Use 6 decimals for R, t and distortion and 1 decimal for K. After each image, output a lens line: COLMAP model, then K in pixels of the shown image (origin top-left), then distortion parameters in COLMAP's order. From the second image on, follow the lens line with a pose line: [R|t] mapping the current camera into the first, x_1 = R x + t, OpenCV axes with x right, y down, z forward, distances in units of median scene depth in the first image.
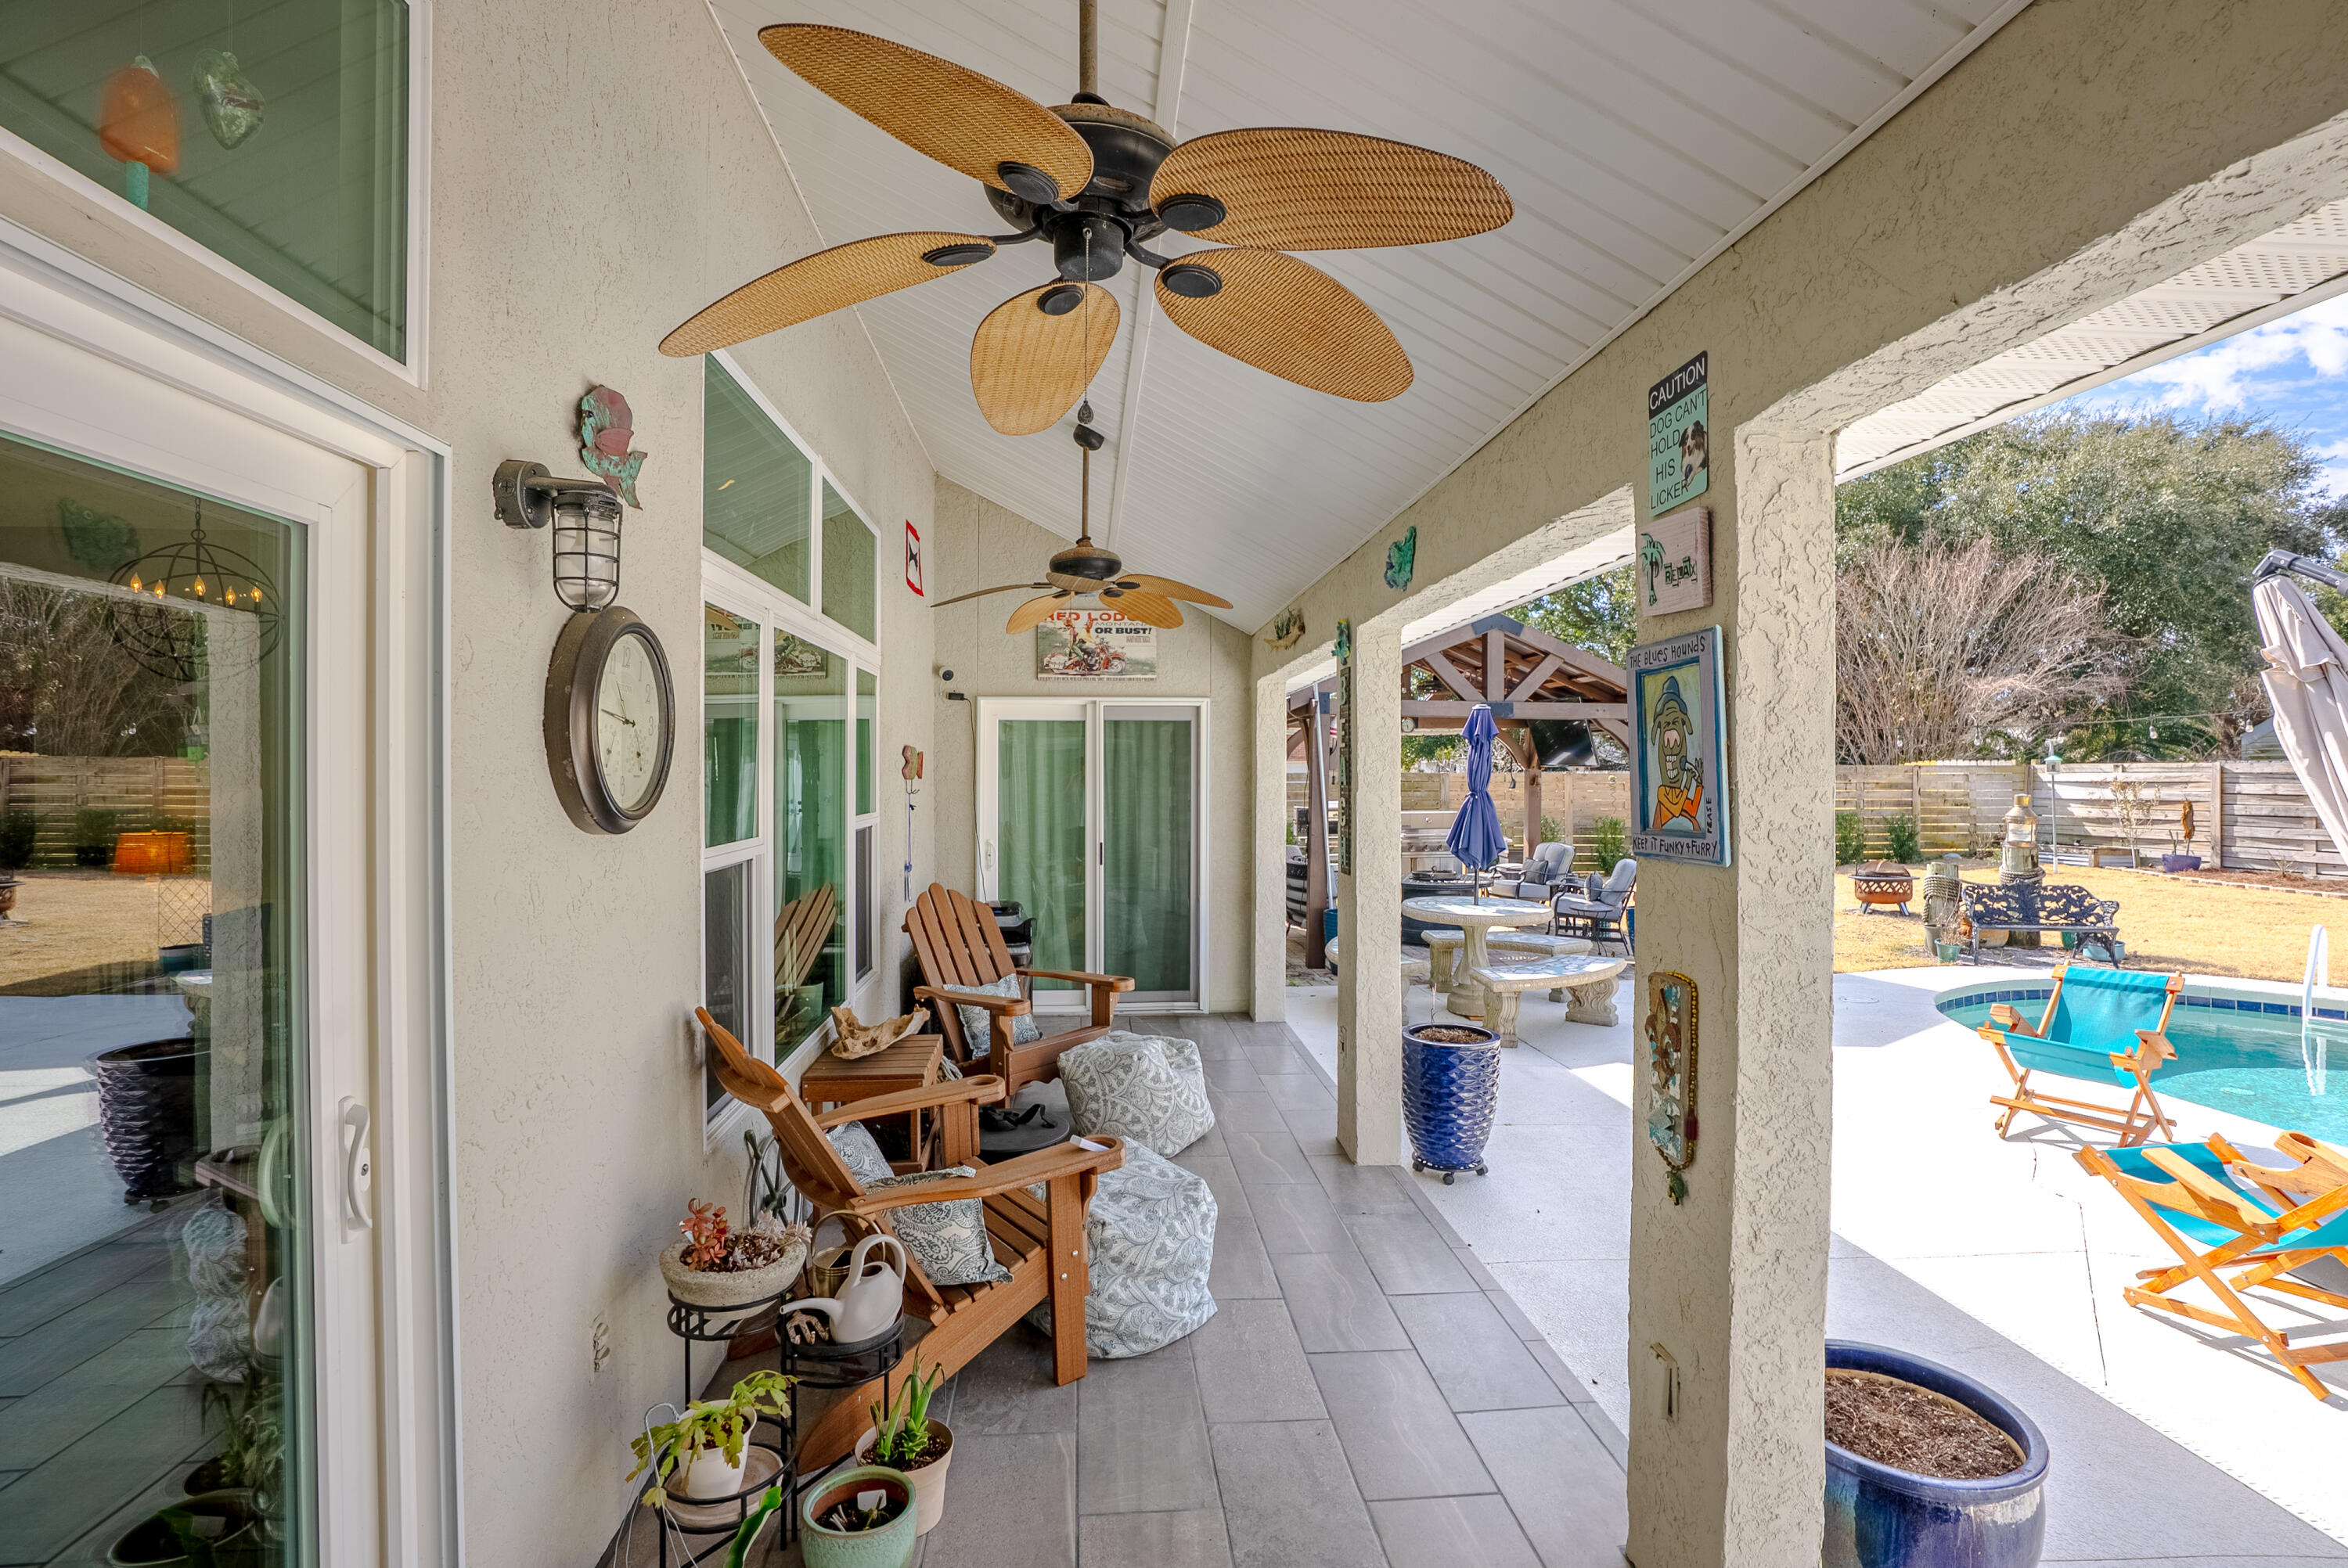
lens RADIAL K [[1092.4, 0, 1193.4], [0, 1092.4, 771.8], [0, 0, 1]] dist [-0.031634, 0.003106]
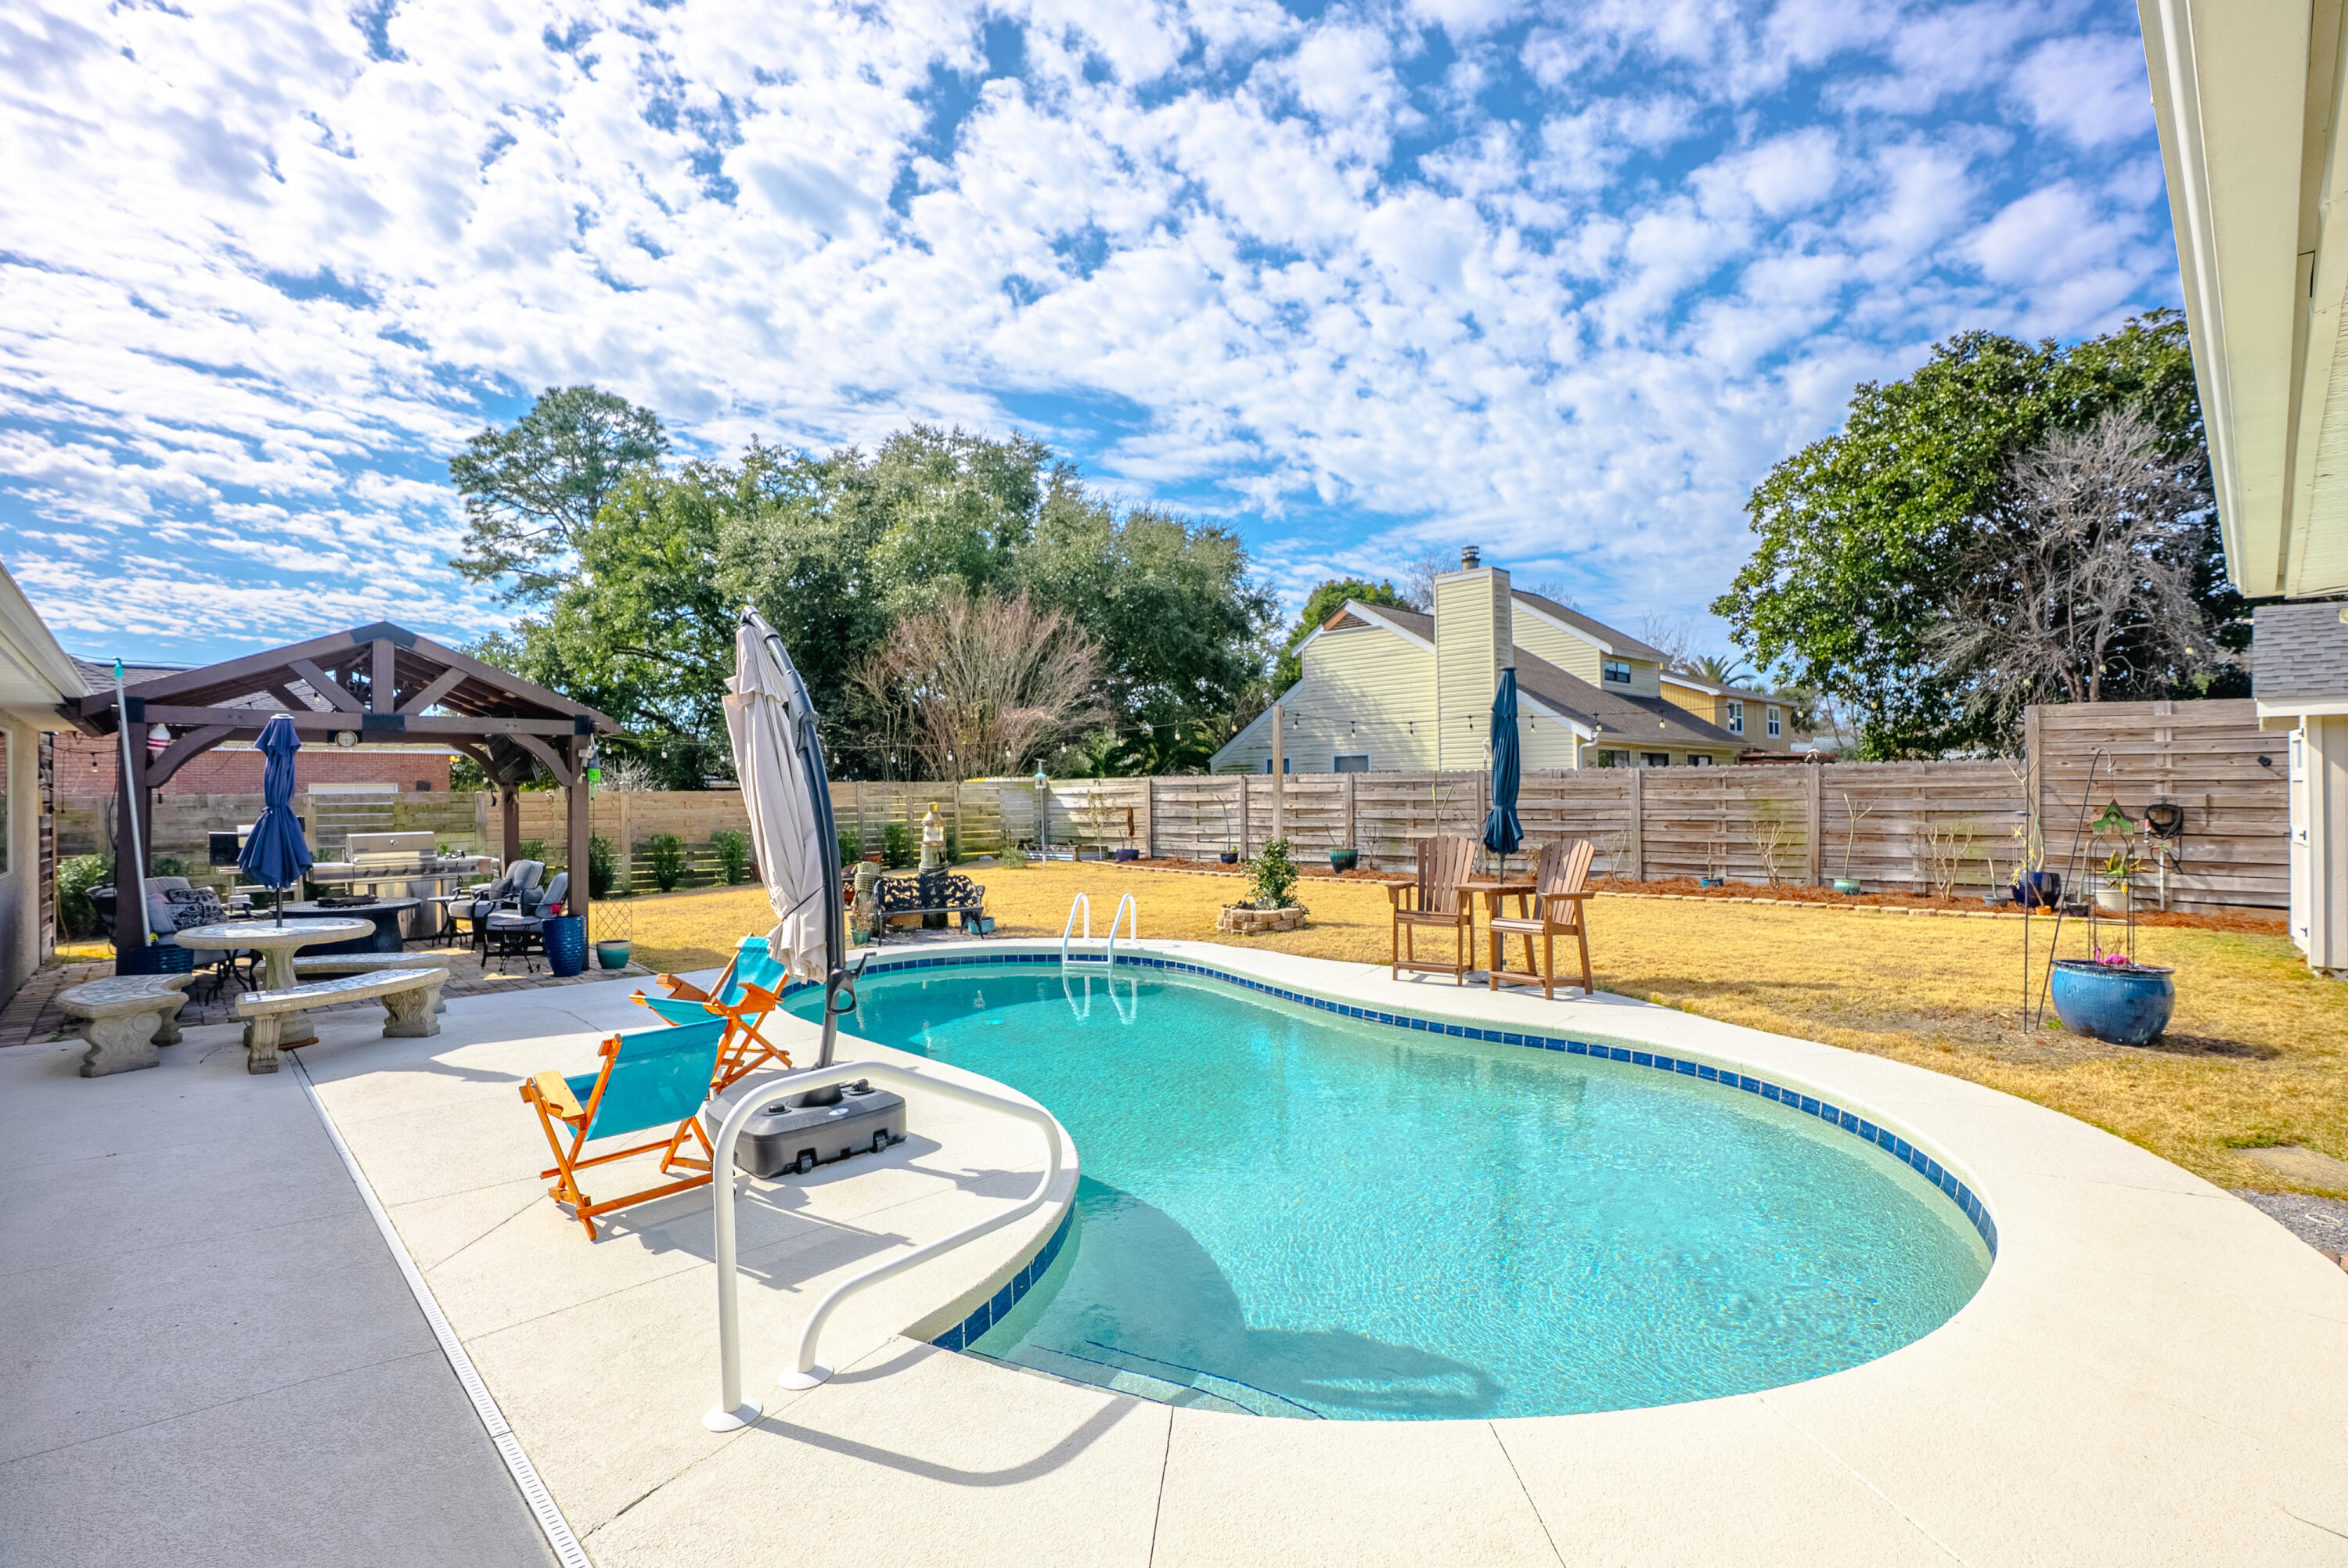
lens RADIAL K [[1092.4, 0, 1169.1], [0, 1092.4, 790.4], [0, 0, 1]] dist [-0.031634, 0.003106]
pose [[0.794274, -0.009635, 0.607483, 0.145685], [0.011570, 0.999933, 0.000731, 0.005617], [-0.607449, 0.006448, 0.794332, -0.094508]]
